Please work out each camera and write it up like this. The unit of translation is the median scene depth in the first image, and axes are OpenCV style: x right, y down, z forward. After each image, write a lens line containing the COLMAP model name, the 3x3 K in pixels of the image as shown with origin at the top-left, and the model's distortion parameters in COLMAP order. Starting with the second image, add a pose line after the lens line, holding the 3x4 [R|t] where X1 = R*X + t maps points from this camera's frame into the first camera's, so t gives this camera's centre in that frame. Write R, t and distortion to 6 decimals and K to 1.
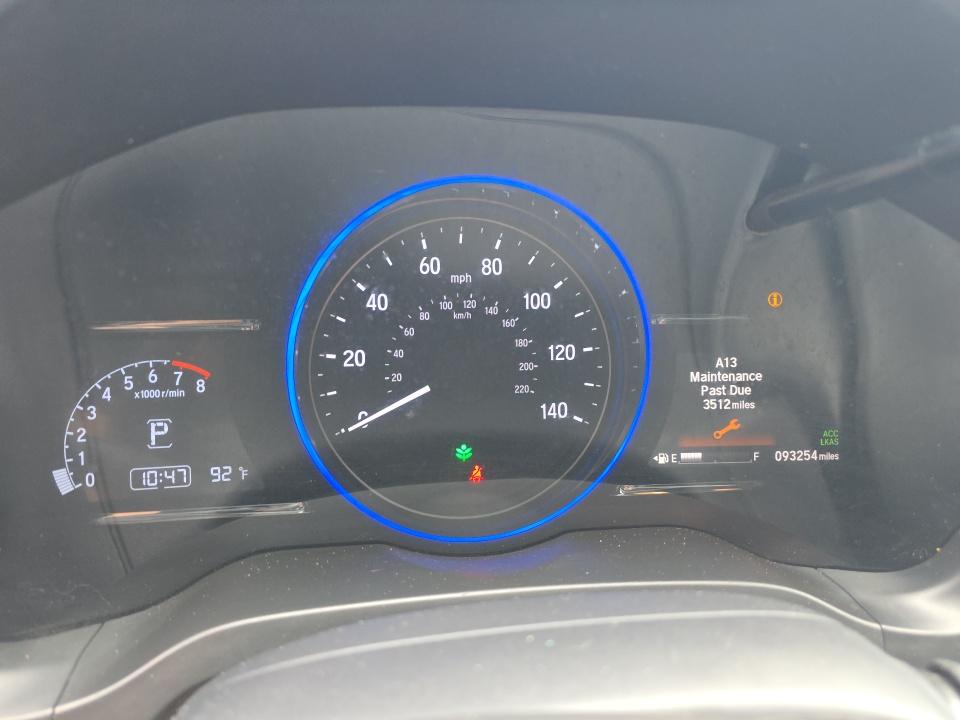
lens RADIAL K [[646.5, 0, 473.4], [0, 646.5, 359.9], [0, 0, 1]] dist [0.017646, -0.002920]
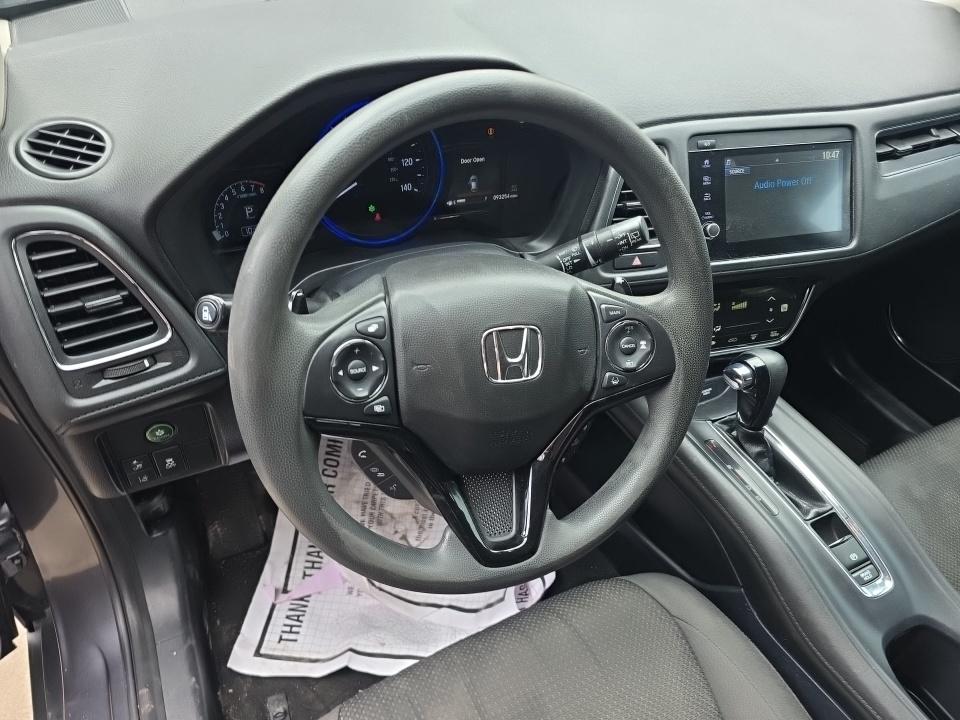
lens RADIAL K [[646.5, 0, 478.0], [0, 646.5, 361.3], [0, 0, 1]] dist [0.017646, -0.002920]
pose [[0.946584, -0.160861, 0.279468, -0.410266], [0.040351, 0.918961, 0.392279, -0.268358], [-0.319923, -0.360048, 0.876365, -1.473240]]
